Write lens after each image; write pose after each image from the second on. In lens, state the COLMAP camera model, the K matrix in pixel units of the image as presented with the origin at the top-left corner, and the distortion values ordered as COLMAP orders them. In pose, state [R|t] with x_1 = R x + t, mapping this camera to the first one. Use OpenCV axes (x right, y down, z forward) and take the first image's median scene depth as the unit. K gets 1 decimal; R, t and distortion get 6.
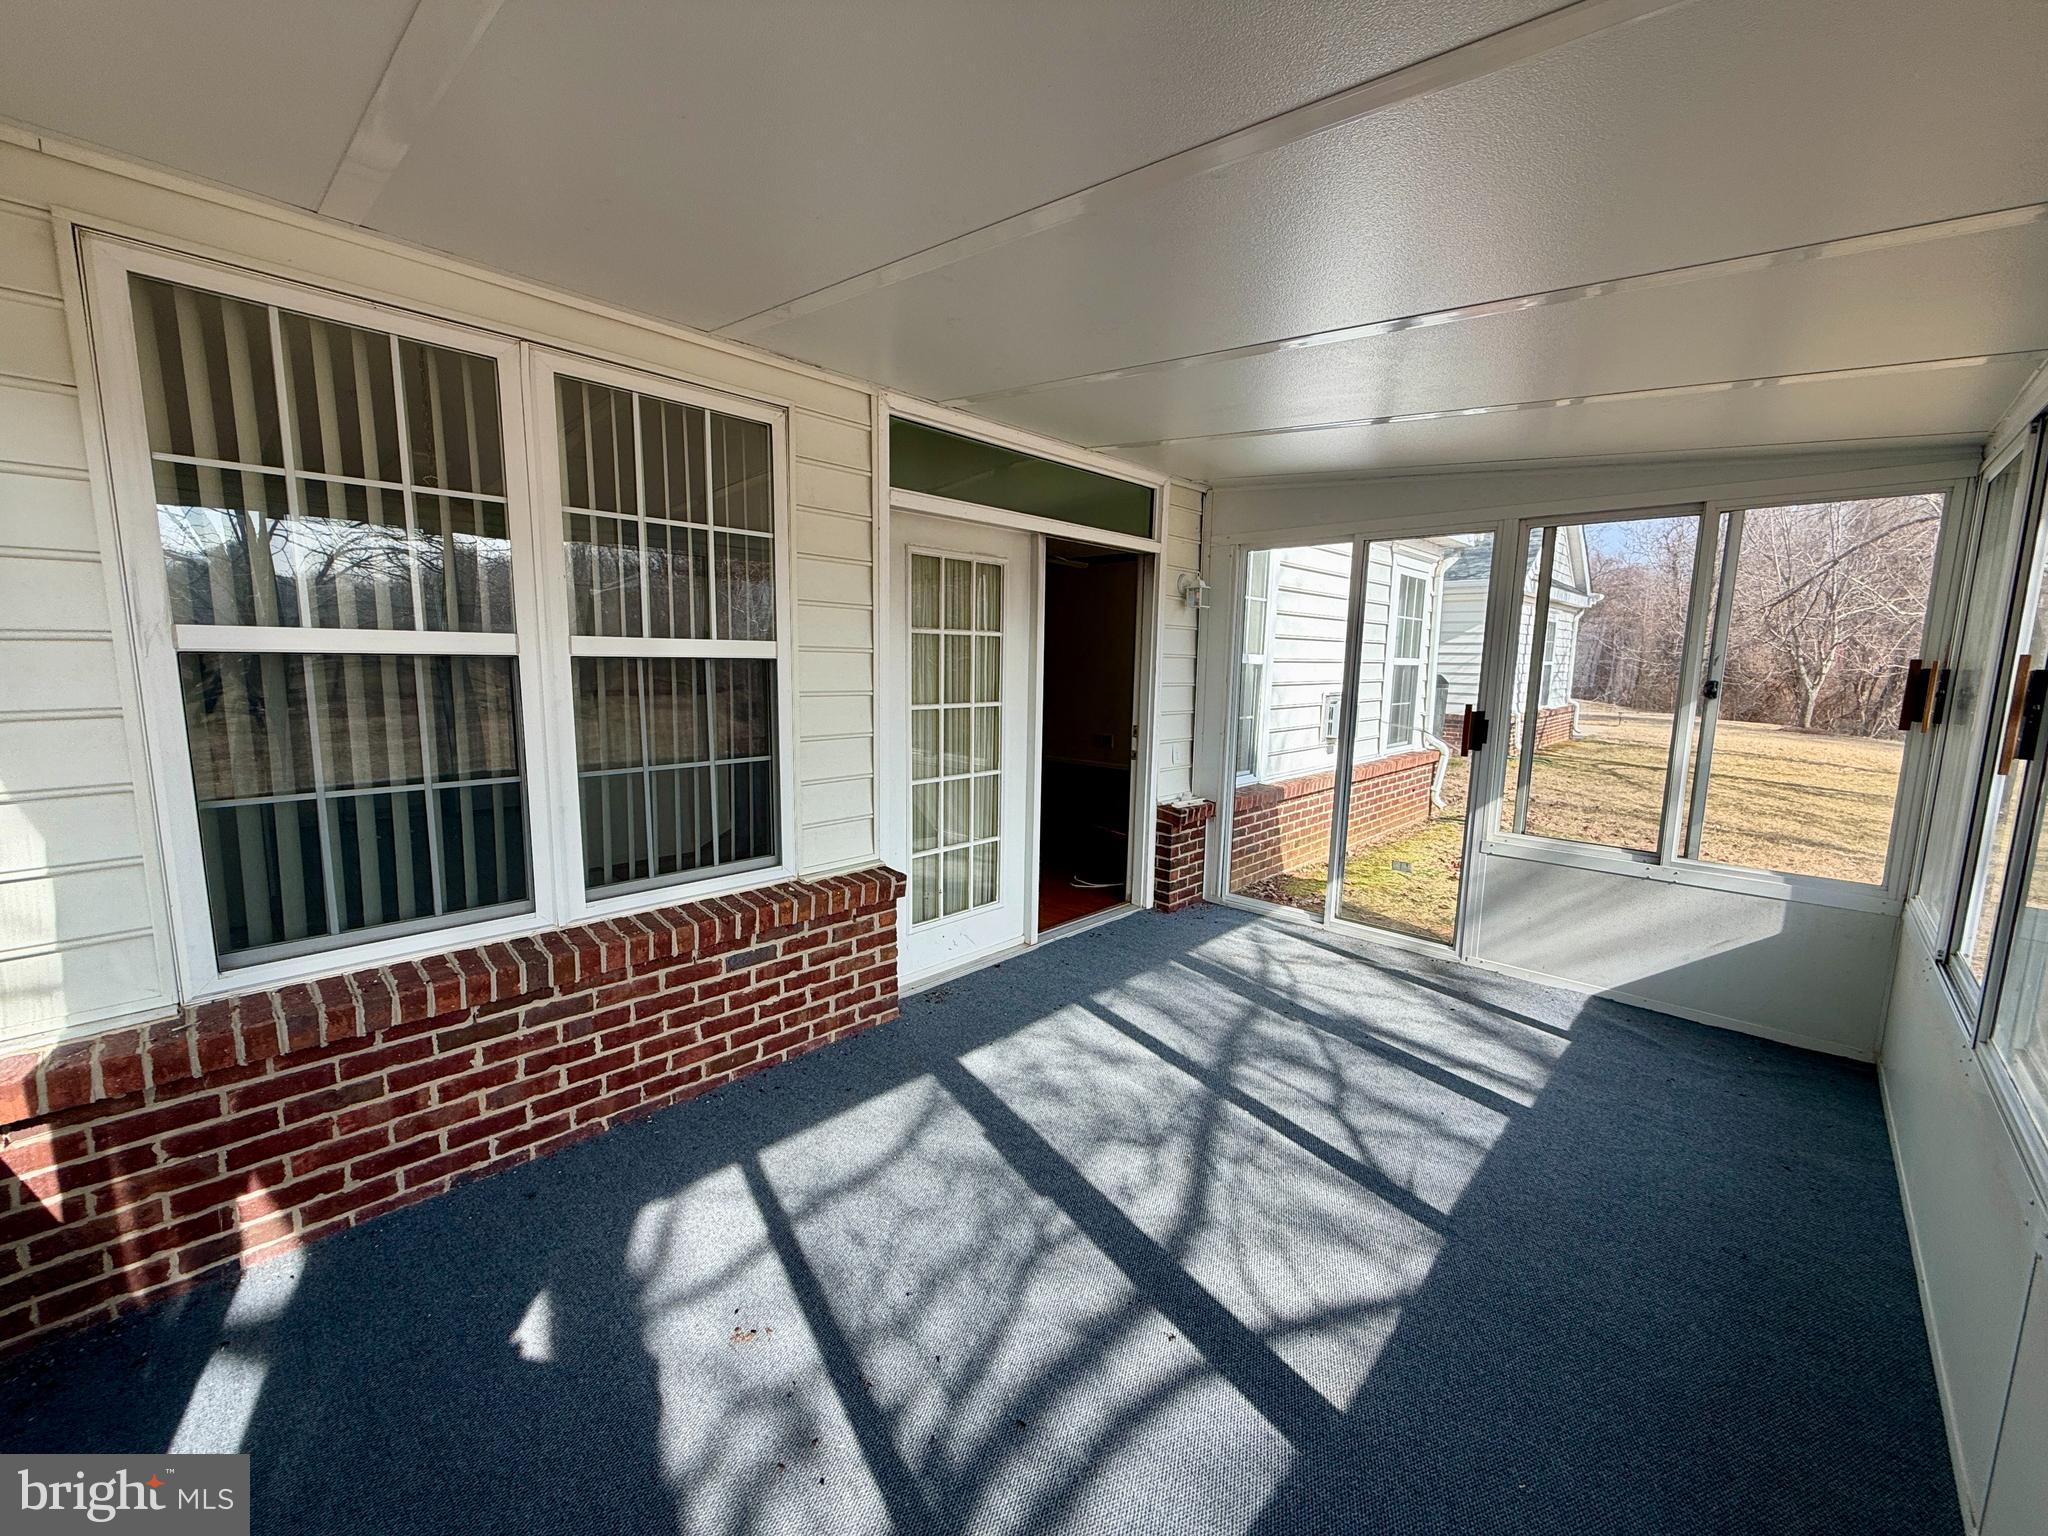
lens RADIAL K [[818.3, 0, 1018.1], [0, 818.3, 766.5], [0, 0, 1]] dist [0.002516, 0.000350]
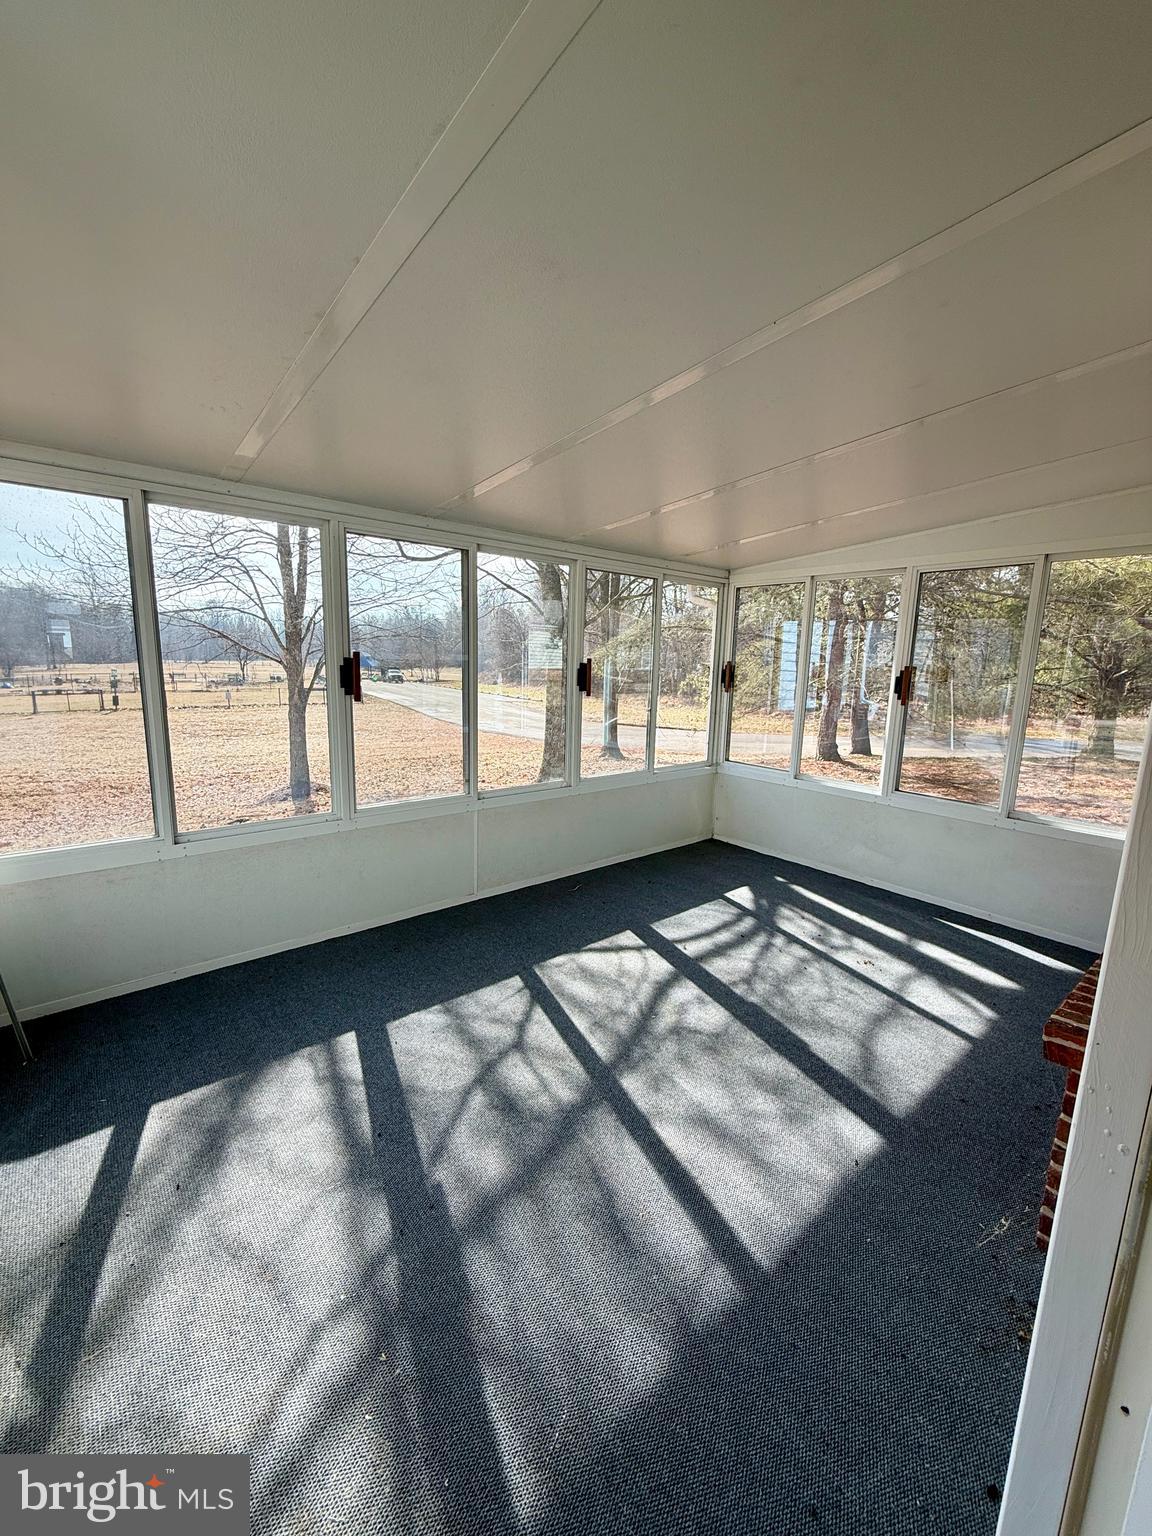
lens RADIAL K [[613.7, 0, 574.8], [0, 613.7, 760.4], [0, 0, 1]] dist [0.002516, 0.000350]
pose [[-0.992903, -0.059446, 0.103008, 0.269633], [-0.026900, 0.955928, 0.292368, -0.269621], [-0.115848, 0.287522, -0.950742, 1.950090]]
